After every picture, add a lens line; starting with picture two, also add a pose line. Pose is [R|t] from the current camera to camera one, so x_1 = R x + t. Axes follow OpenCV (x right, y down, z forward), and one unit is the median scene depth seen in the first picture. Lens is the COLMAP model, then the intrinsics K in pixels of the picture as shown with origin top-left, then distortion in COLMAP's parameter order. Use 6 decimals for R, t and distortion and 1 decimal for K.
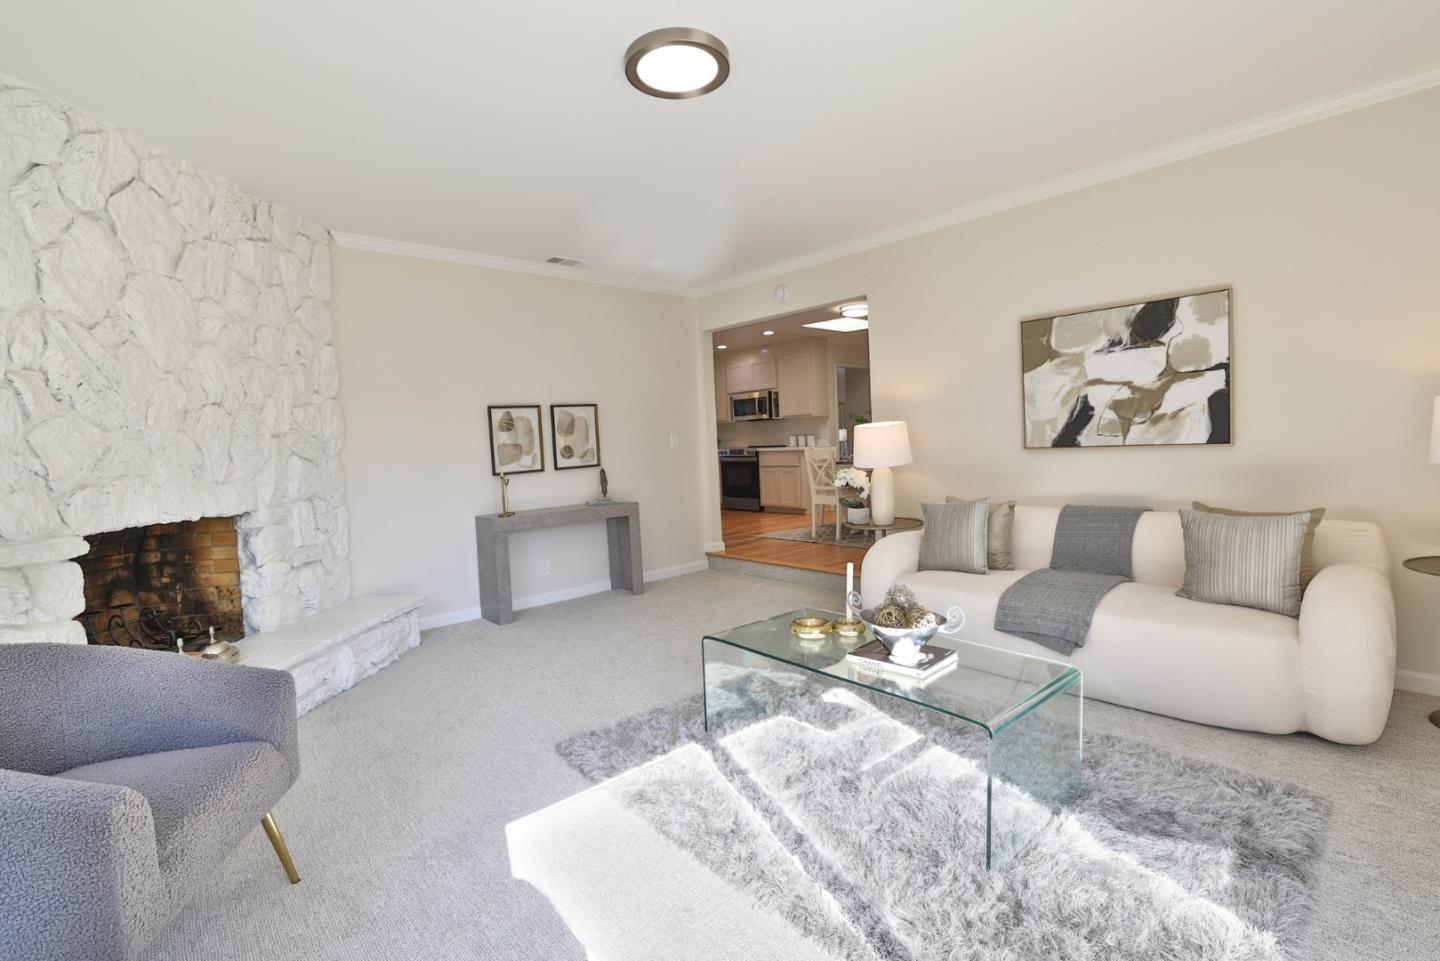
lens RADIAL K [[653.6, 0, 714.0], [0, 653.6, 482.3], [0, 0, 1]] dist [-0.050008, 0.018558]
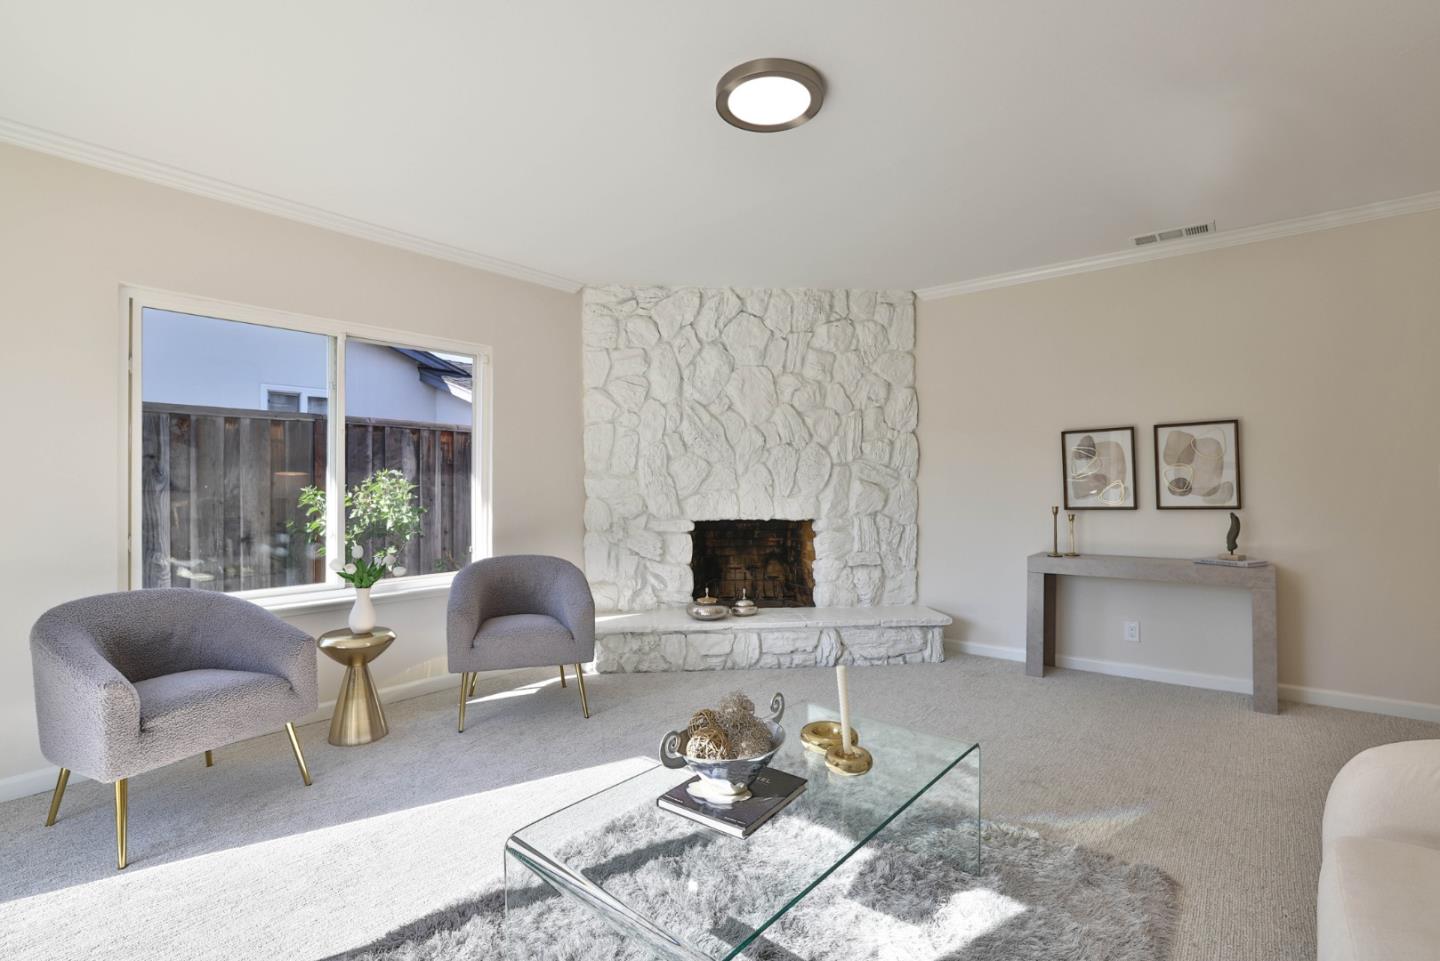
lens RADIAL K [[653.6, 0, 714.0], [0, 653.6, 482.3], [0, 0, 1]] dist [-0.050008, 0.018558]
pose [[0.155534, 0.036554, -0.987154, 0.471399], [-0.061526, 0.997733, 0.027252, -0.043850], [0.985913, 0.056497, 0.157430, 0.408178]]
